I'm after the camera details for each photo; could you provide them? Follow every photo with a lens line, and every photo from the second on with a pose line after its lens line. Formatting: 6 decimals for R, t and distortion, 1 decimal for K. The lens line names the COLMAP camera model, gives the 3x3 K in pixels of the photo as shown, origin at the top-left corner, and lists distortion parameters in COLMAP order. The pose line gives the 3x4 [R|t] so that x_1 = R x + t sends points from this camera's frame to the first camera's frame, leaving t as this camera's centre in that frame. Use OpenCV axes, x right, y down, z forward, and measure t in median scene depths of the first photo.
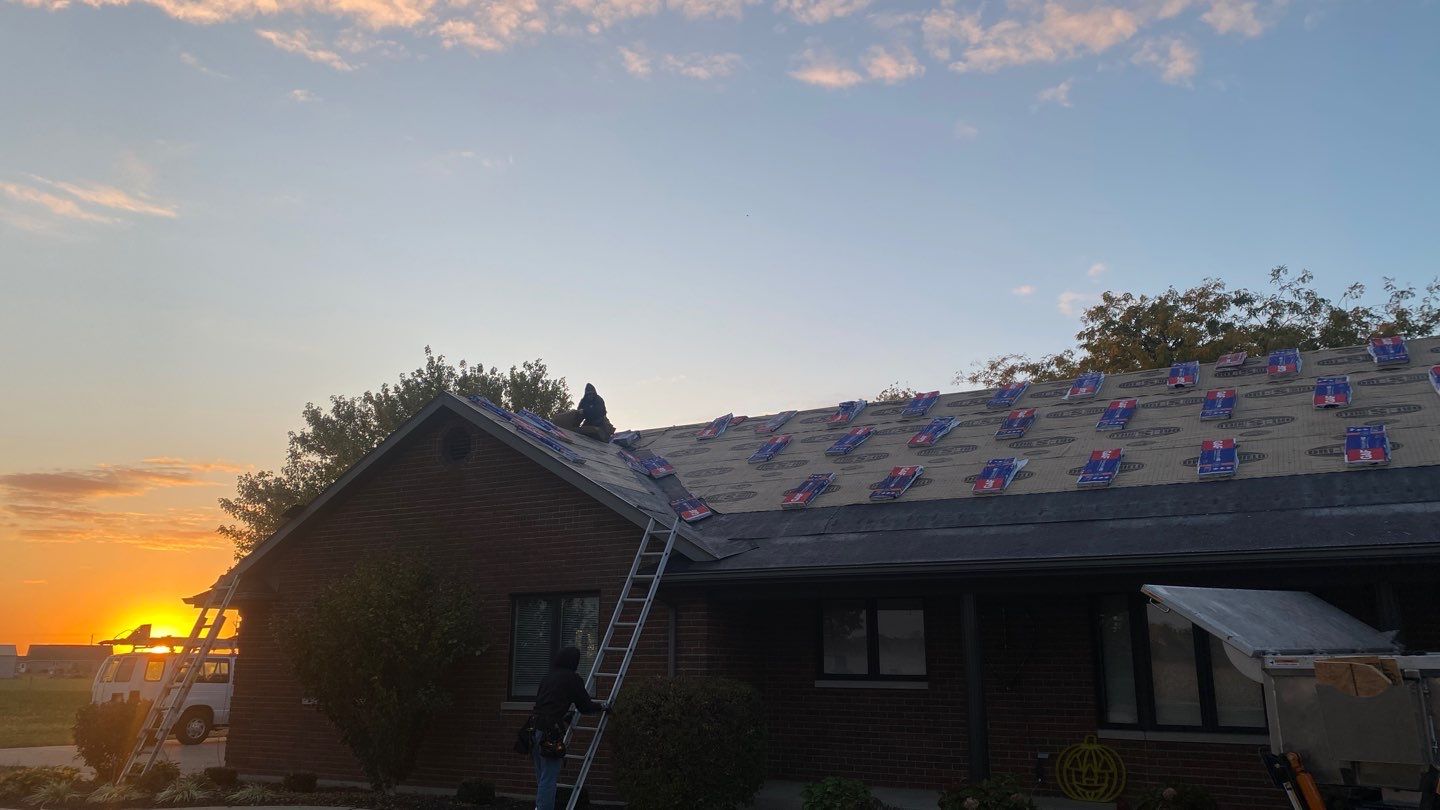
lens RADIAL K [[1080.9, 0, 719.0], [0, 1080.9, 396.7], [0, 0, 1]] dist [0.004888, -0.011459]
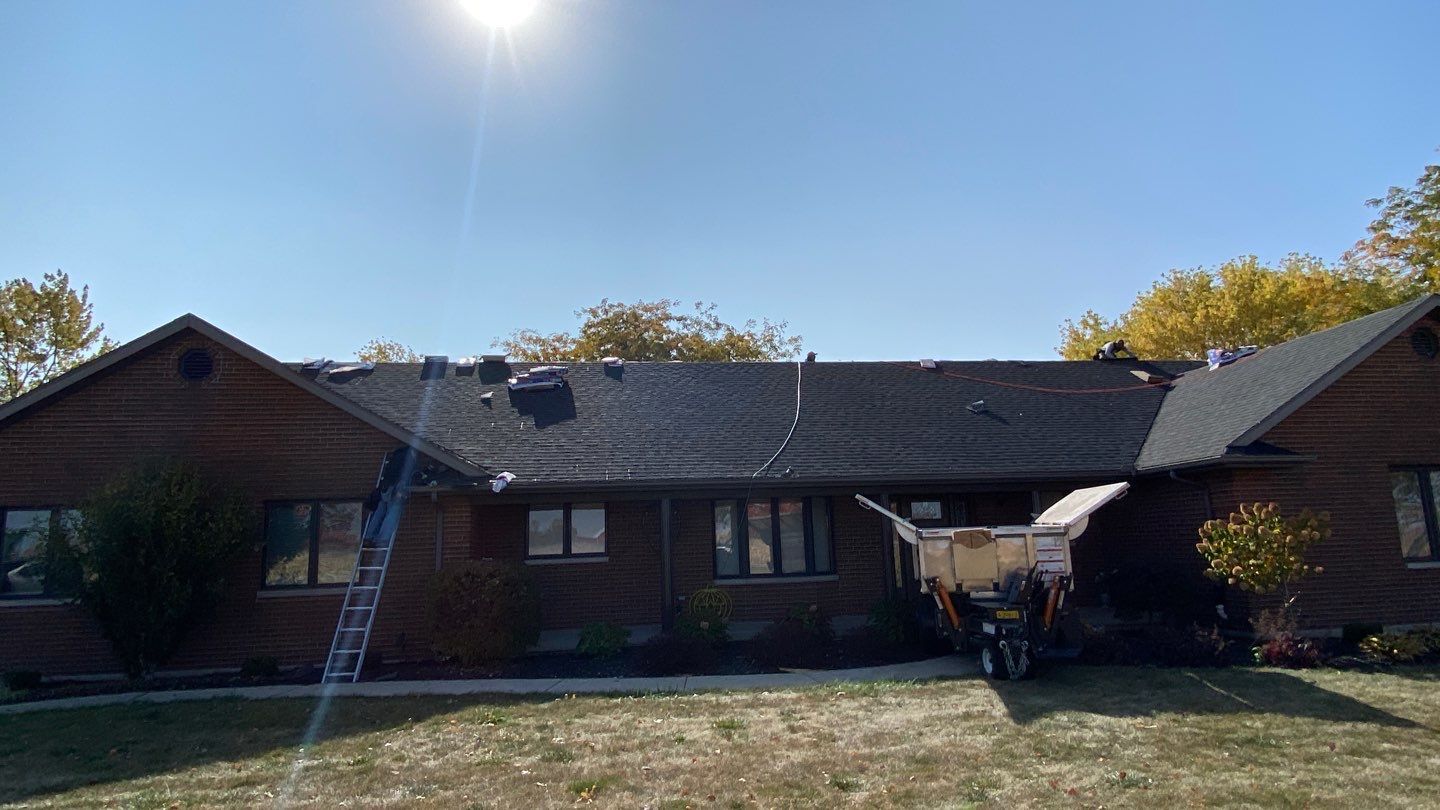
lens RADIAL K [[794.1, 0, 706.3], [0, 794.1, 405.2], [0, 0, 1]] dist [0.001008, -0.000366]
pose [[0.804738, 0.070635, 0.589412, -0.282480], [-0.108070, 0.993736, 0.028461, 0.005097], [-0.583710, -0.086602, 0.807331, 0.032166]]
